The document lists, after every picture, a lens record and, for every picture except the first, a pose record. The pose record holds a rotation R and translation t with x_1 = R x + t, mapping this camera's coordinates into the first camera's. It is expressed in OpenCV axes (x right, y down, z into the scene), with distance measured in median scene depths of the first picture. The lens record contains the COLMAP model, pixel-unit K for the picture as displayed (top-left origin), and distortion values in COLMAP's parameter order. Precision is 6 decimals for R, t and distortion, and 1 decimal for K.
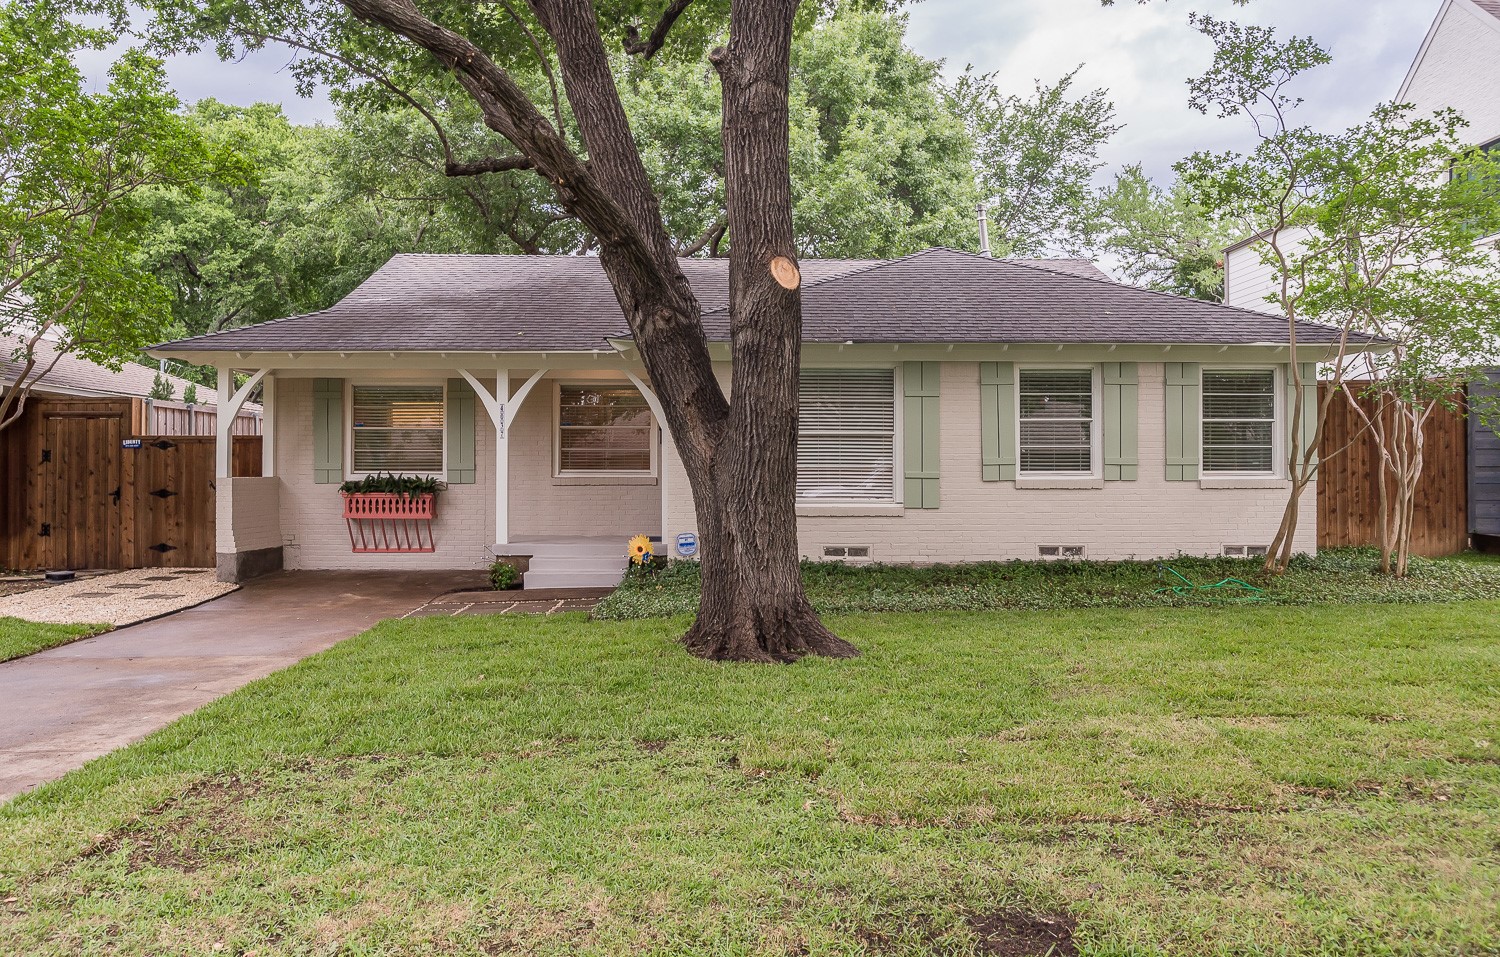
lens RADIAL K [[1134.1, 0, 750.4], [0, 1134.1, 455.1], [0, 0, 1]] dist [-0.009846, -0.001531]
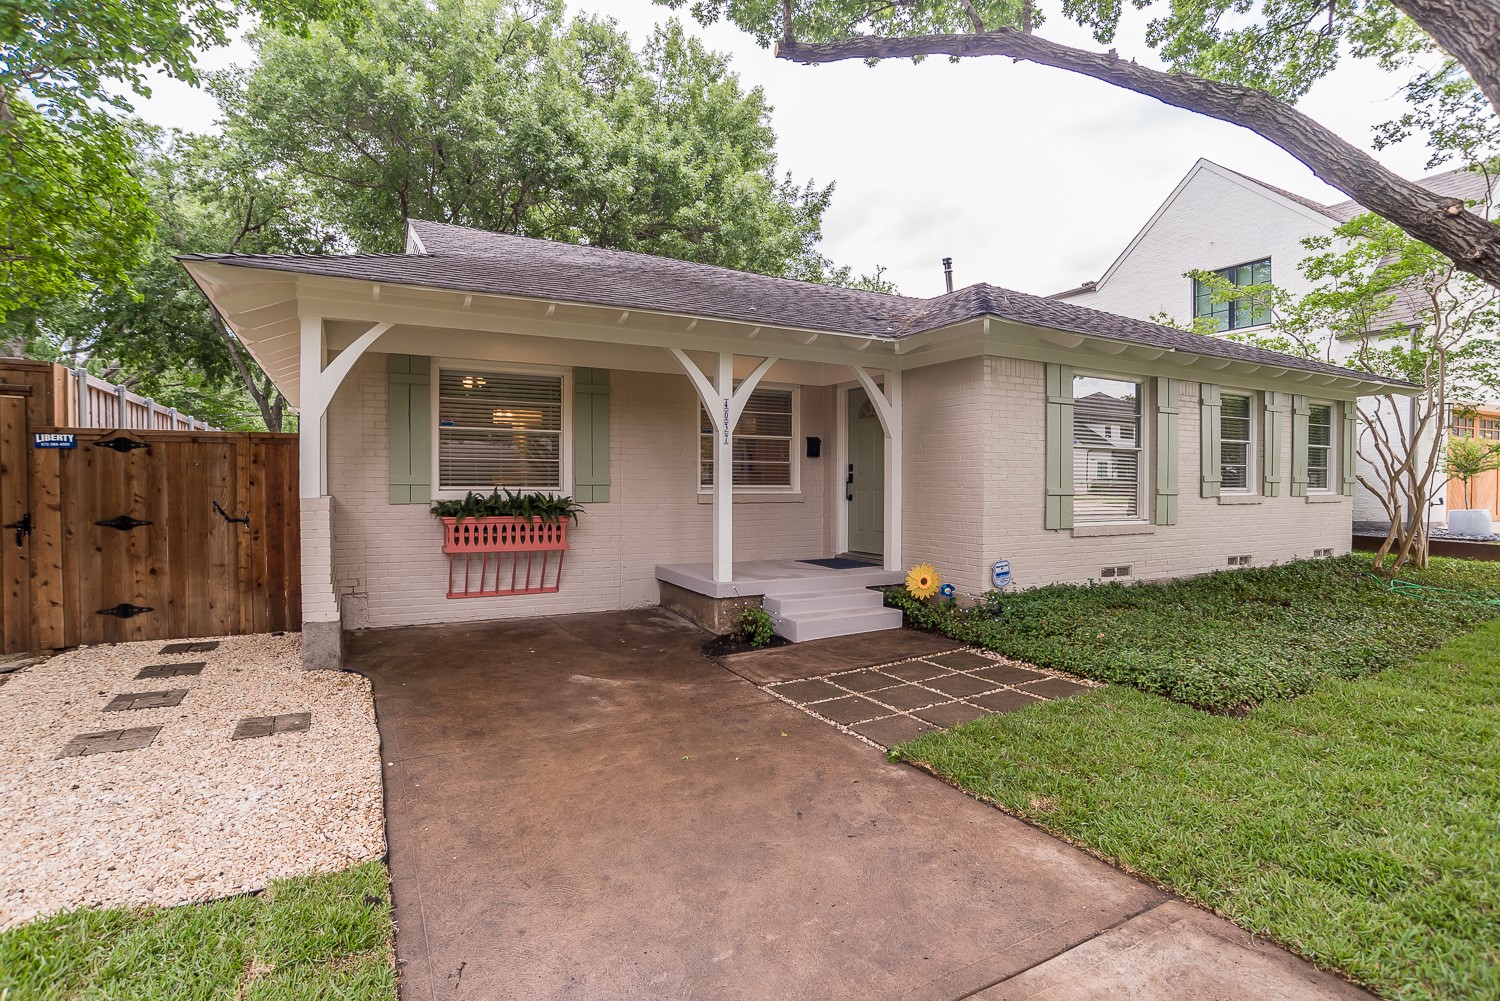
lens RADIAL K [[743.9, 0, 750.0], [0, 743.9, 500.5], [0, 0, 1]] dist [-0.075324, 0.036821]
pose [[0.889347, -0.007741, 0.457168, -0.394203], [-0.008202, 0.999426, 0.032879, 0.005971], [-0.457160, -0.032990, 0.888773, 0.496503]]
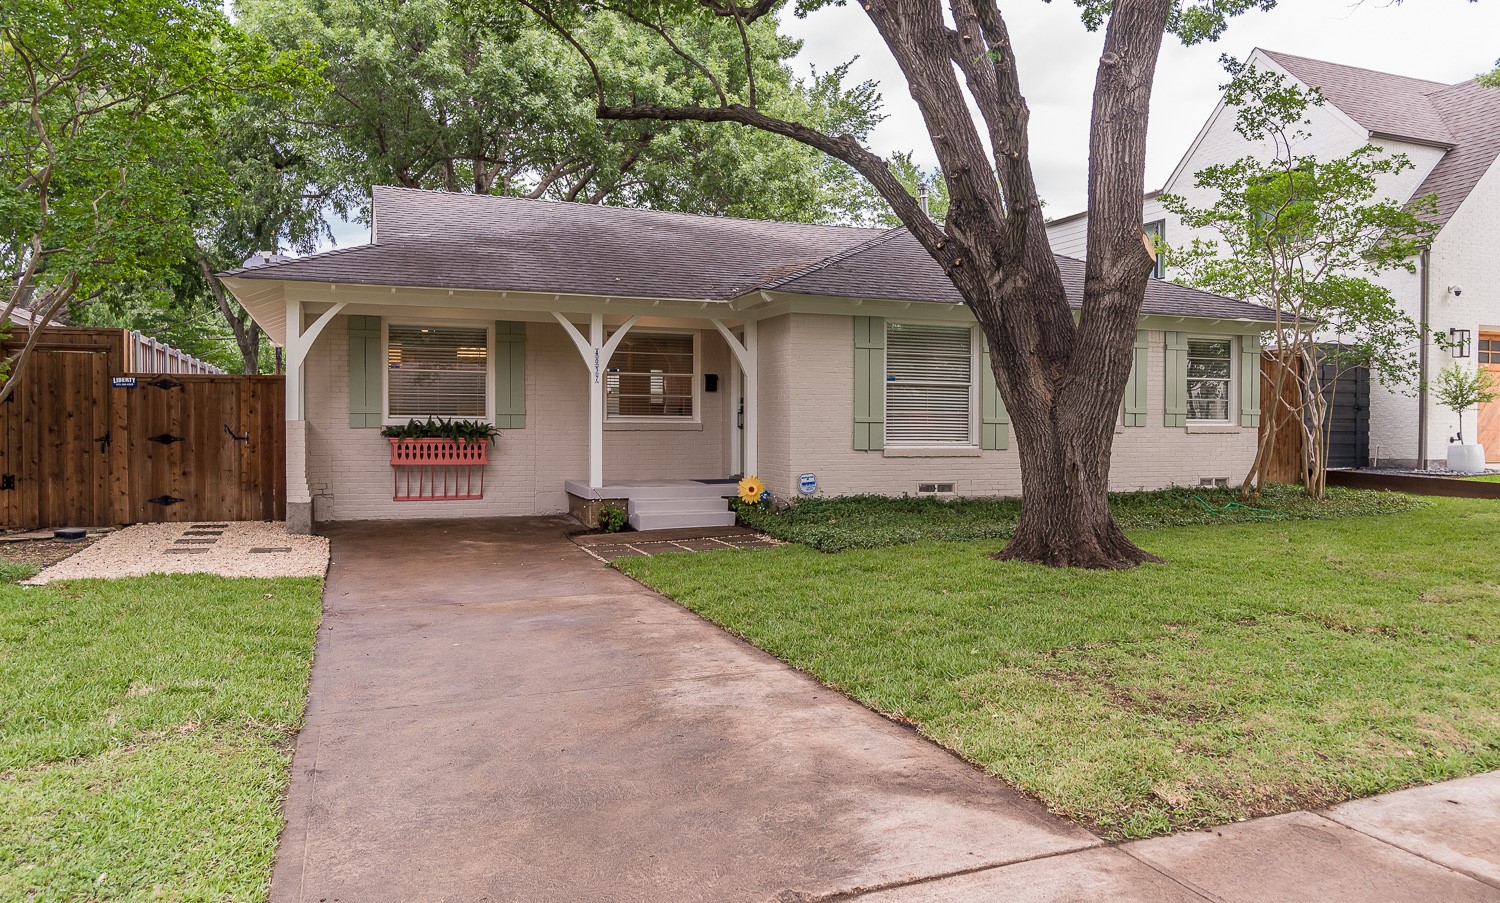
lens RADIAL K [[1102.3, 0, 819.7], [0, 1102.3, 448.6], [0, 0, 1]] dist [-0.026748, 0.005010]
pose [[0.928221, -0.003579, 0.372012, -0.362727], [-0.008821, 0.999461, 0.031624, 0.009890], [-0.371925, -0.032635, 0.927689, 0.017157]]
